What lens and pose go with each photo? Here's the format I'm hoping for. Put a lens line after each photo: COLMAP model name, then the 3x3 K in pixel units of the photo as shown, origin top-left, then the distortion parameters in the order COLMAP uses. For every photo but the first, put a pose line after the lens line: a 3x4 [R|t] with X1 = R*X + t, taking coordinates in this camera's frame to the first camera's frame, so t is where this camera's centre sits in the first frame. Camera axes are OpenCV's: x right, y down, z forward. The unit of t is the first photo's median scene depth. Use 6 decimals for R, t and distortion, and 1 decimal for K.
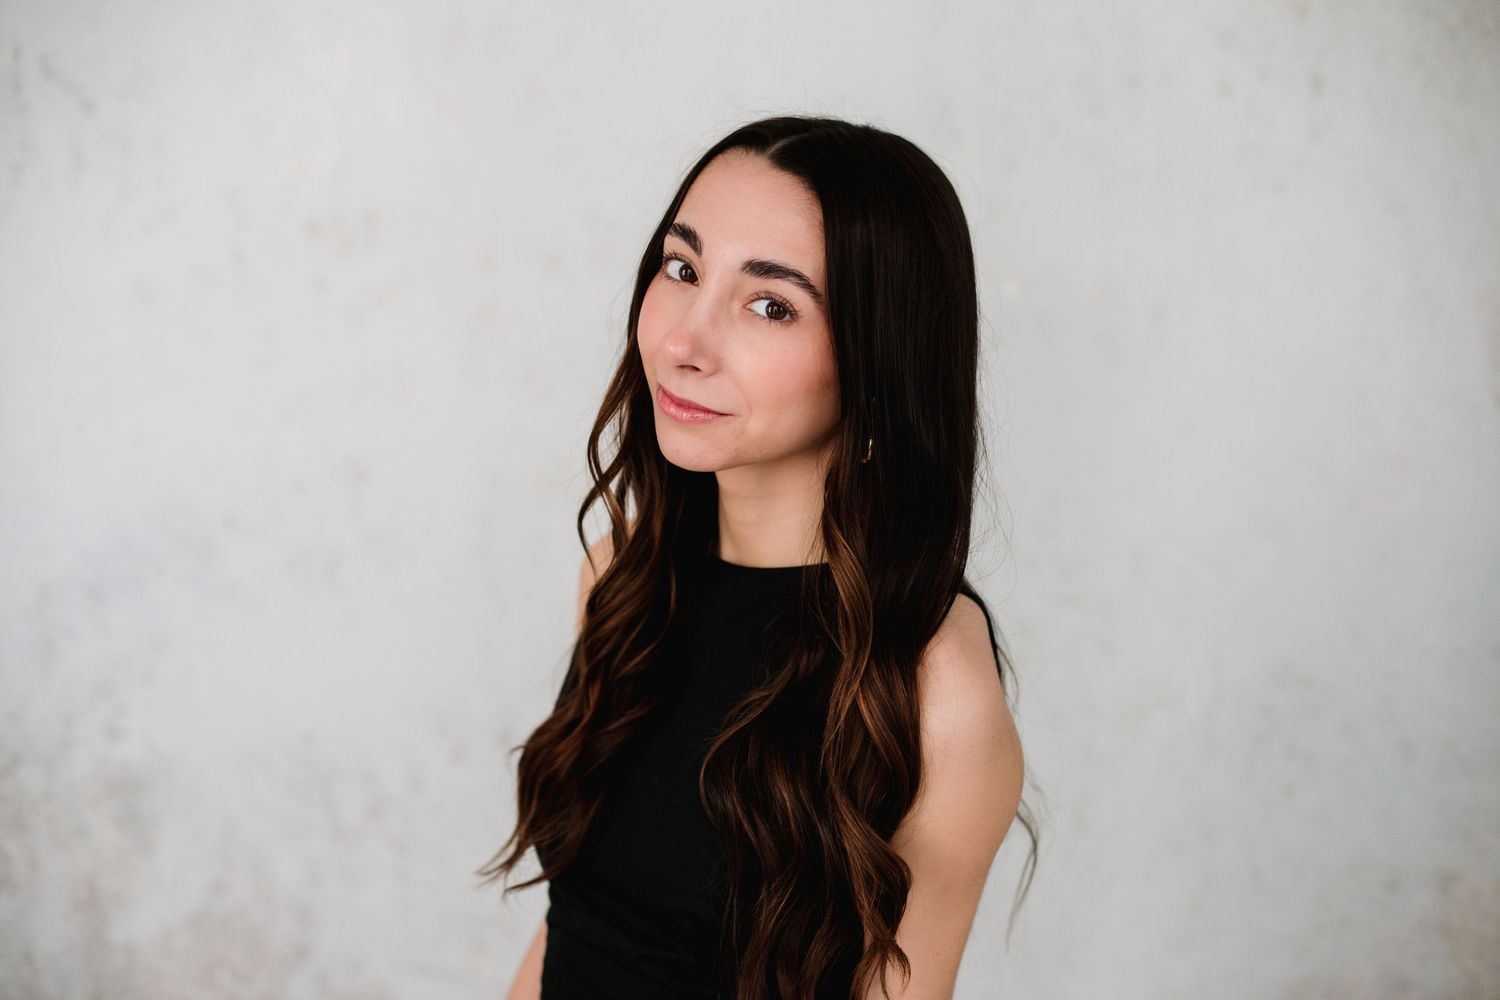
lens RADIAL K [[2026.6, 0, 750.0], [0, 2026.6, 500.0], [0, 0, 1]] dist [-0.189233, -0.050496]
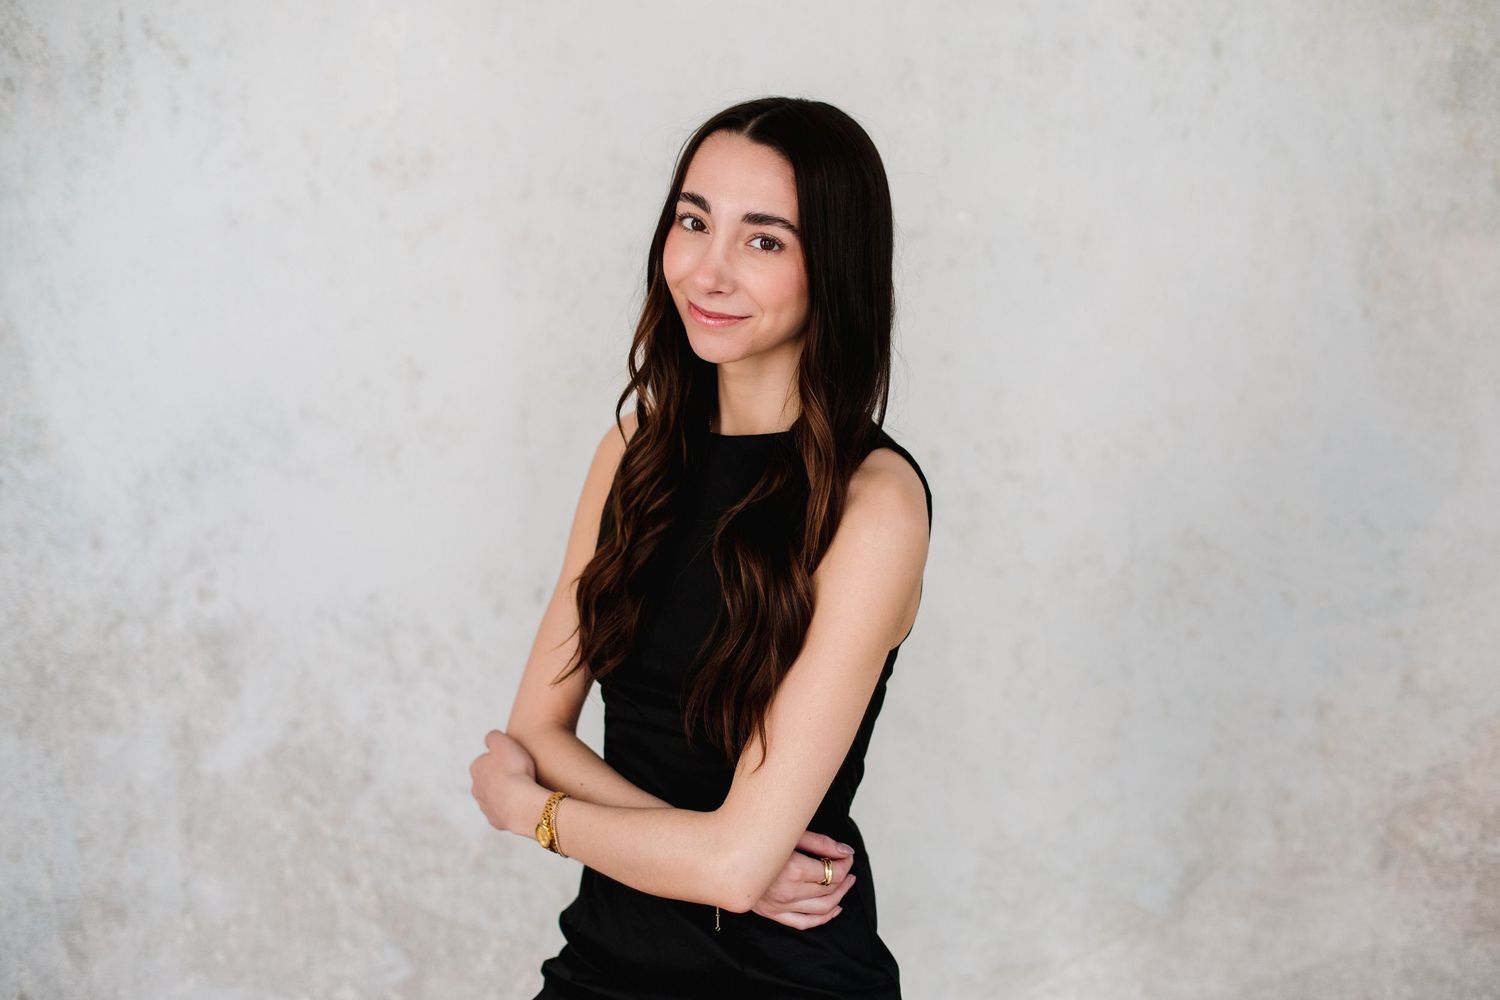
lens RADIAL K [[2163.1, 0, 750.0], [0, 2163.1, 500.0], [0, 0, 1]] dist [-0.193848, 0.000412]
pose [[0.999990, -0.000018, 0.004579, -0.003077], [-0.000151, 0.999317, 0.036955, 0.015261], [-0.004577, -0.036955, 0.999306, -0.276551]]
